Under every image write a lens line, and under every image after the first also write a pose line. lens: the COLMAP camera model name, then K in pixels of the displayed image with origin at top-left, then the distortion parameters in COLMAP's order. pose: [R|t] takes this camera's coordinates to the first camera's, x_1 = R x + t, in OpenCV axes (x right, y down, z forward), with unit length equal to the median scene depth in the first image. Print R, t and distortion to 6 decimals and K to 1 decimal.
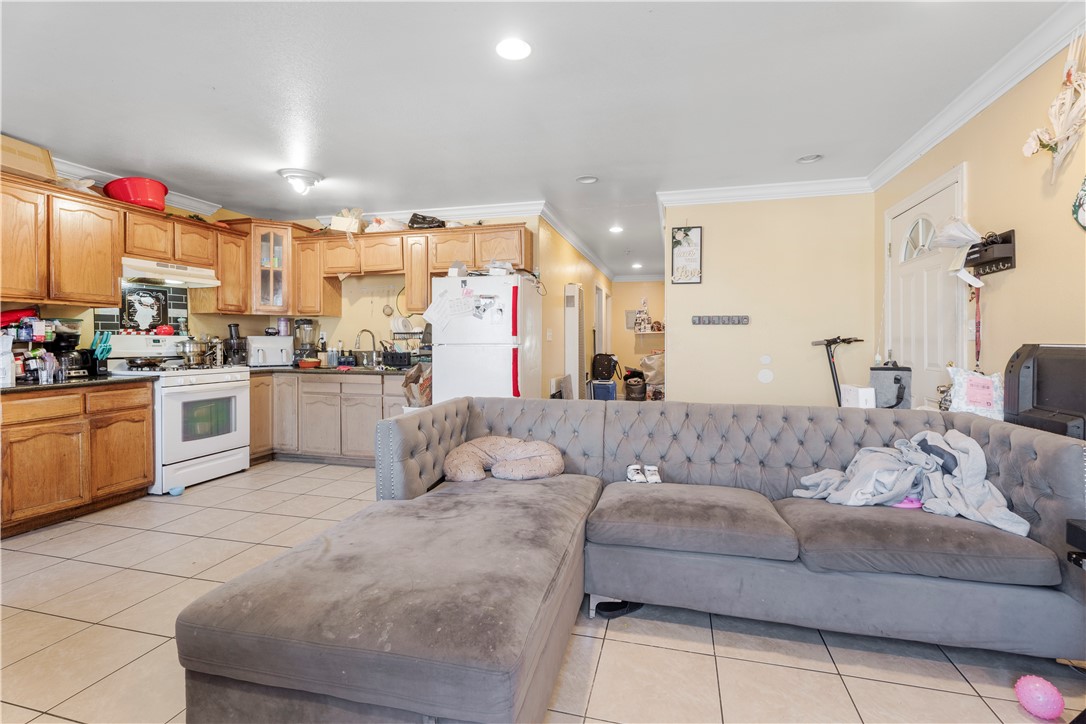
lens RADIAL K [[487.3, 0, 547.9], [0, 487.3, 341.7], [0, 0, 1]] dist [0.001480, 0.000438]
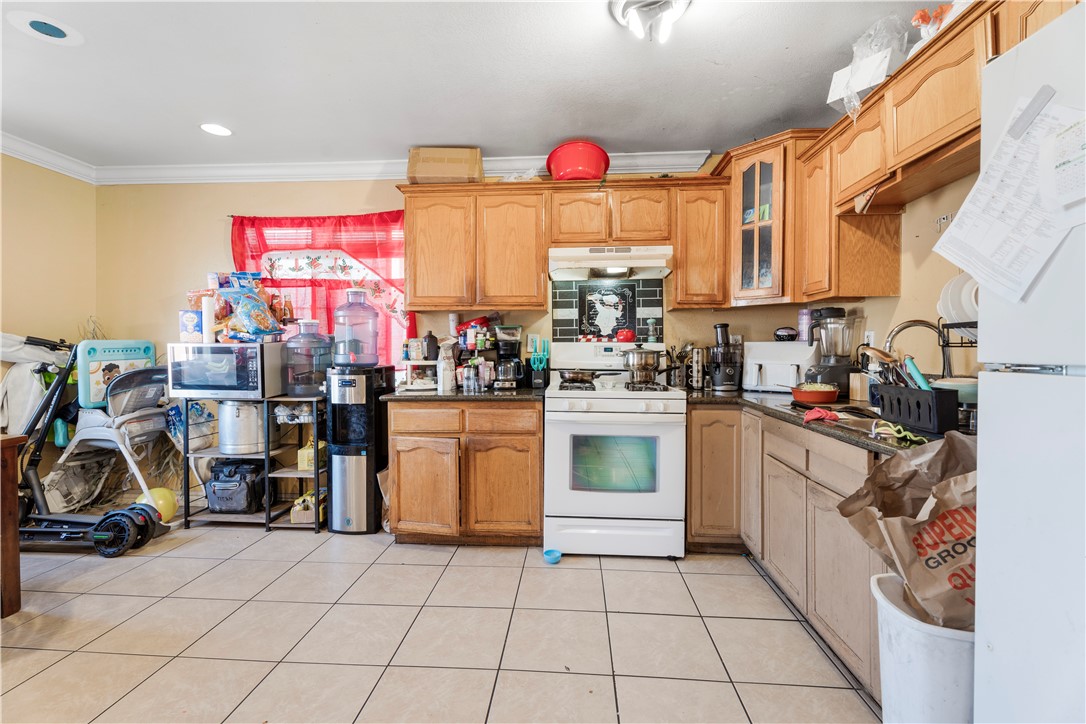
lens RADIAL K [[487.3, 0, 539.9], [0, 487.3, 358.9], [0, 0, 1]] dist [0.001480, 0.000438]
pose [[0.182314, 0.019479, -0.983047, -0.051514], [-0.004285, 0.999810, 0.019016, -0.000684], [0.983231, 0.000745, 0.182363, 0.754239]]
